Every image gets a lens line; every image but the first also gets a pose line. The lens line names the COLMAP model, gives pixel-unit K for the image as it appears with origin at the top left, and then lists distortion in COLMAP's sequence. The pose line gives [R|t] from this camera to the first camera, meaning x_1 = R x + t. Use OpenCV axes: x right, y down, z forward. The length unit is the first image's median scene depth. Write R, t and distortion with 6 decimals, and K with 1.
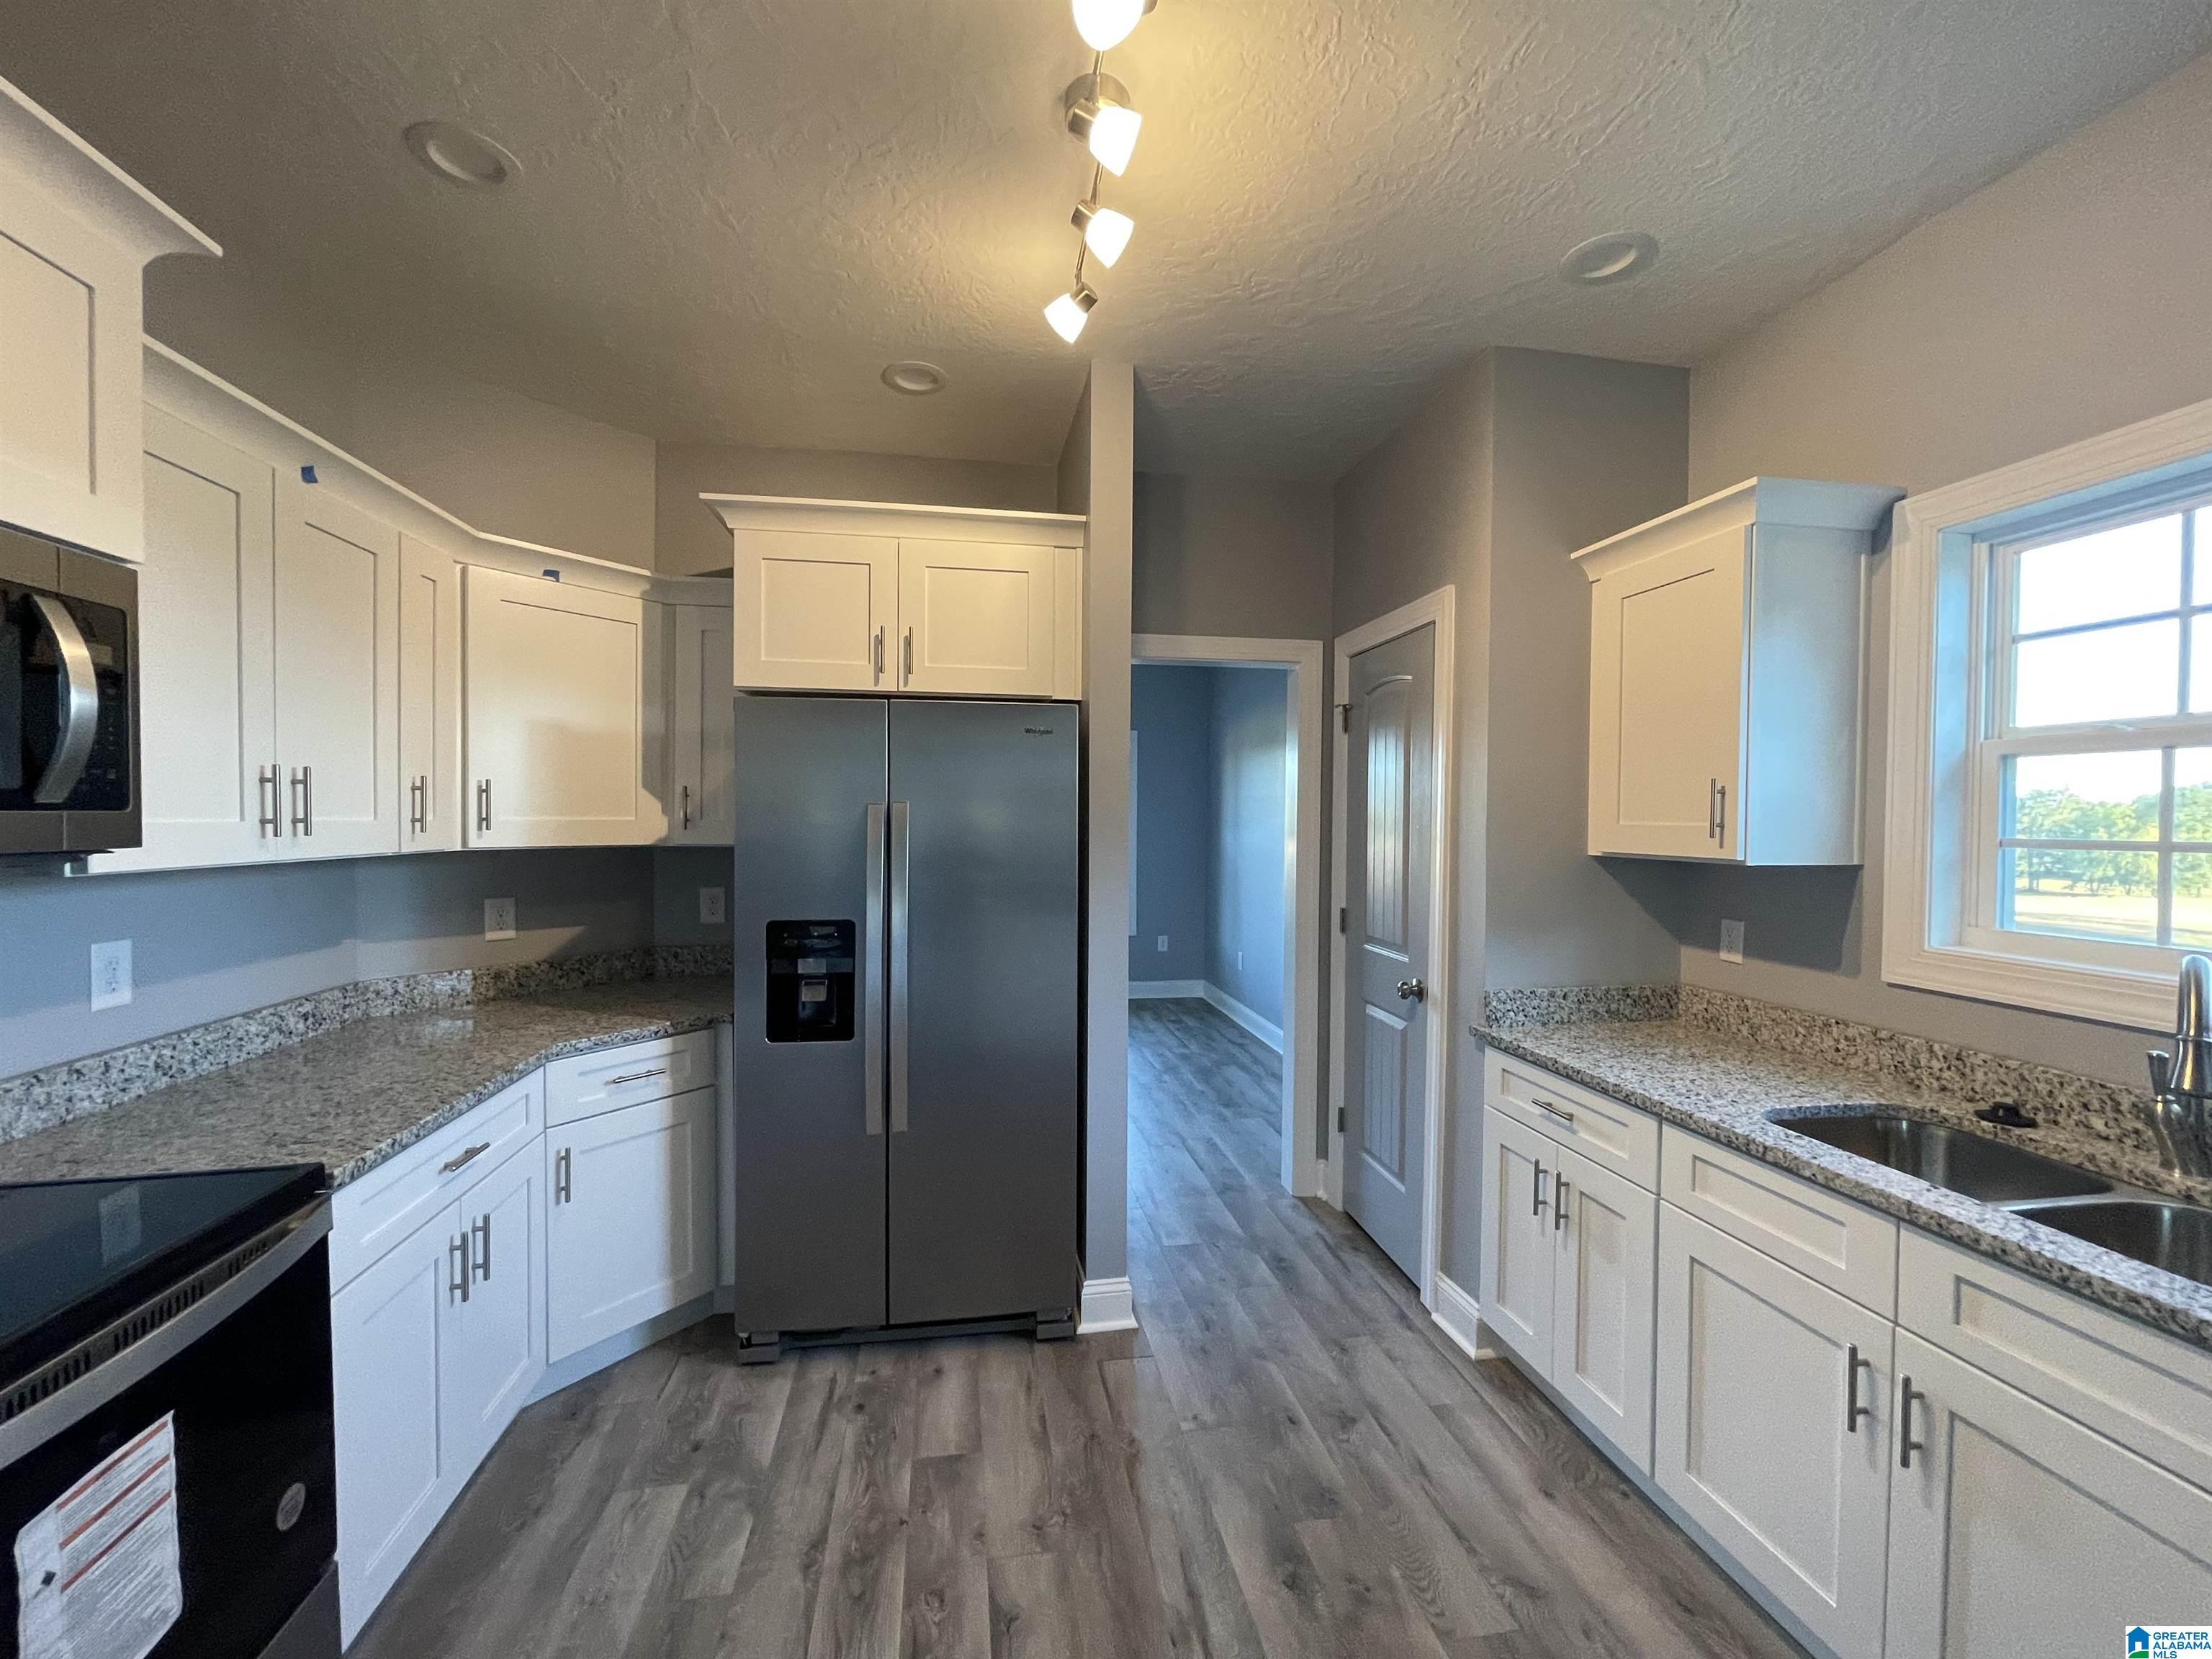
lens RADIAL K [[898.1, 0, 1091.2], [0, 898.1, 832.9], [0, 0, 1]] dist [-0.004185, -0.000510]
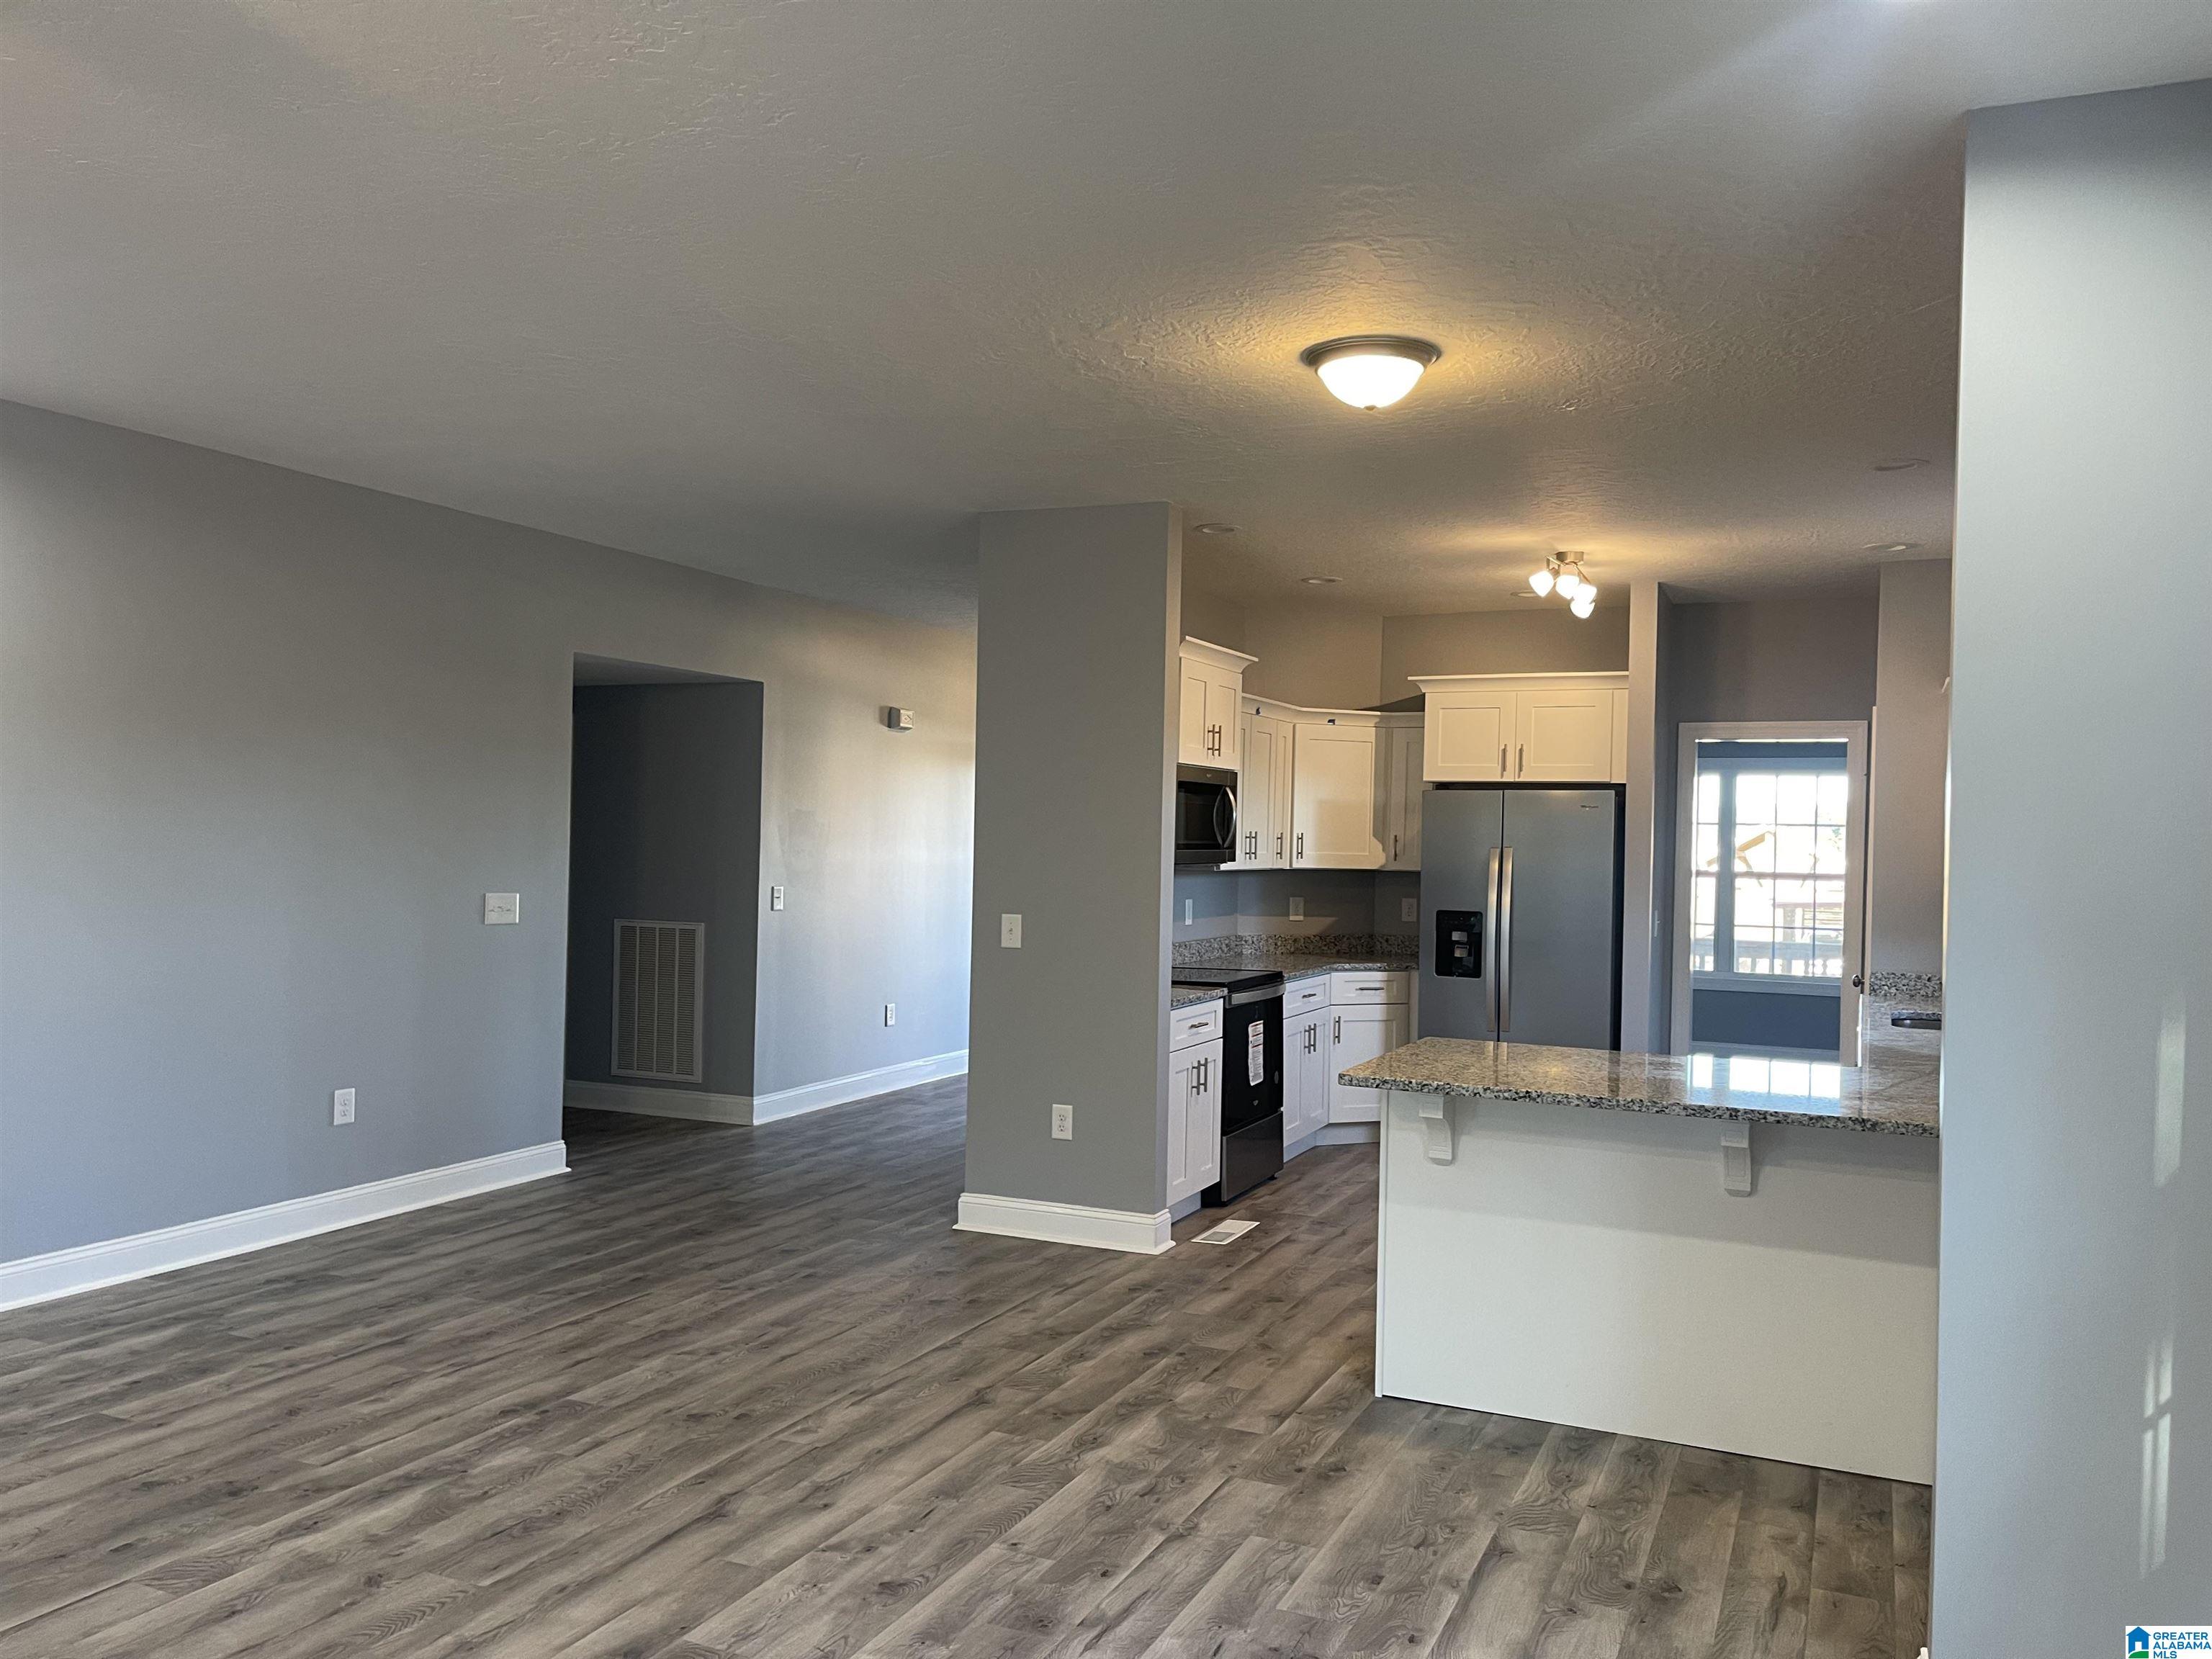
lens RADIAL K [[1676.0, 0, 1123.7], [0, 1676.0, 834.4], [0, 0, 1]] dist [0.066380, -0.072978]
pose [[0.841383, 0.009638, -0.540353, 0.968444], [-0.024551, 0.999490, -0.020402, 0.028151], [0.539881, 0.030432, 0.841191, -2.272276]]
